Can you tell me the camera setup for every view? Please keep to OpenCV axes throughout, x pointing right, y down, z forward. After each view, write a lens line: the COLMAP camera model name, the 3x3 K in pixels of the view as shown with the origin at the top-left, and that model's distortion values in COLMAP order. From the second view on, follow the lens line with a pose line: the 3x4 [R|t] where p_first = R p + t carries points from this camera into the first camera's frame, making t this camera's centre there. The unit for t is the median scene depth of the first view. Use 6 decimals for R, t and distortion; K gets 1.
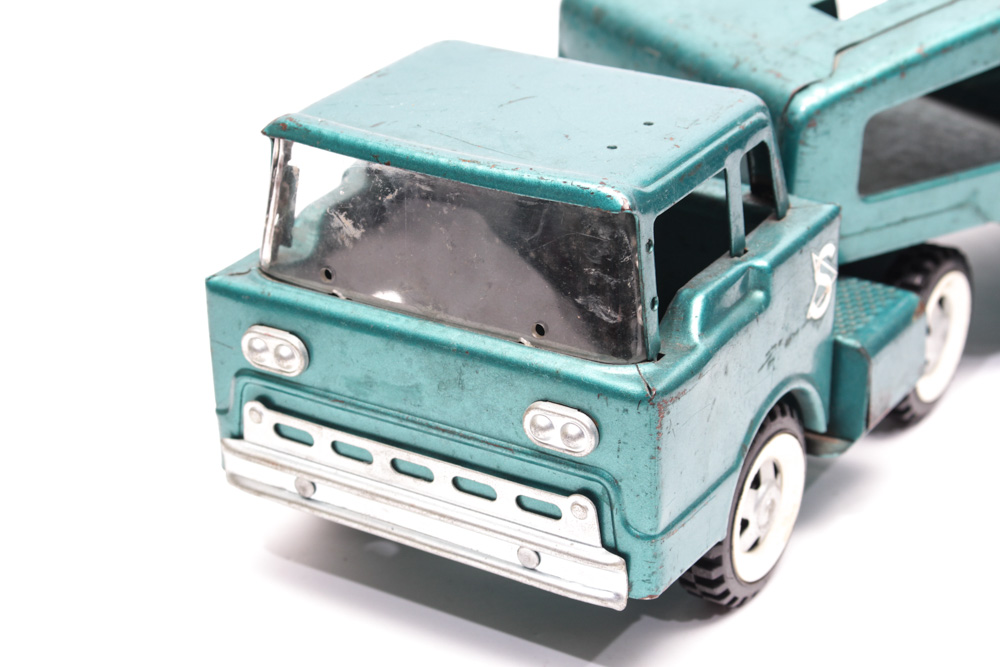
lens RADIAL K [[2312.8, 0, 500.0], [0, 2312.8, 333.5], [0, 0, 1]] dist [0.014742, 0.063197]
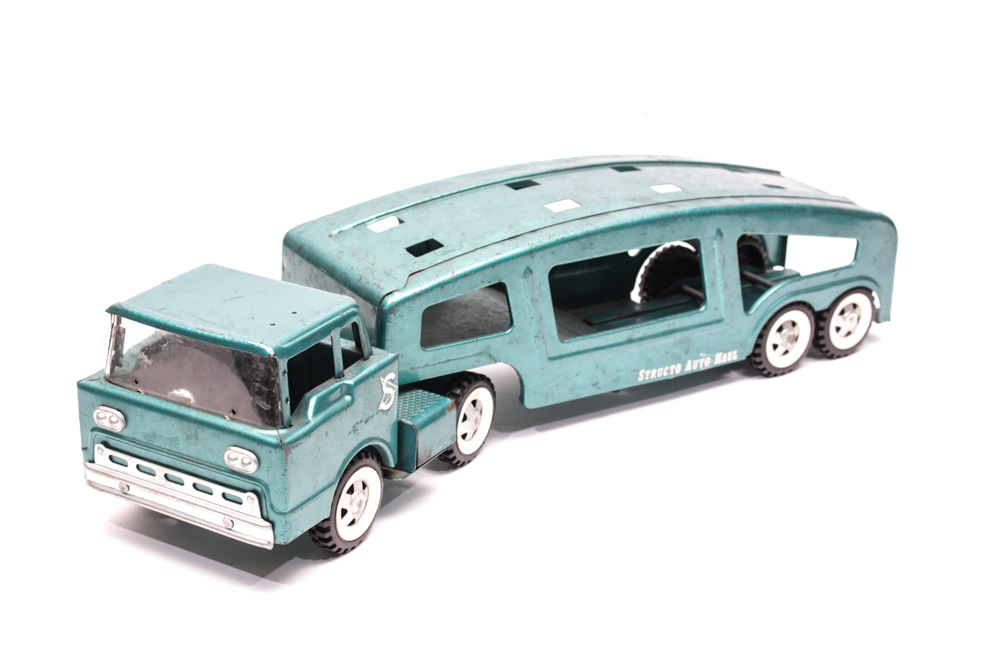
lens RADIAL K [[1742.2, 0, 500.0], [0, 1742.2, 333.5], [0, 0, 1]] dist [-0.020491, 0.010975]
pose [[0.998220, 0.028850, 0.052187, 0.162001], [-0.026356, 0.998506, -0.047872, -0.003030], [-0.053491, 0.046412, 0.997489, -0.536755]]
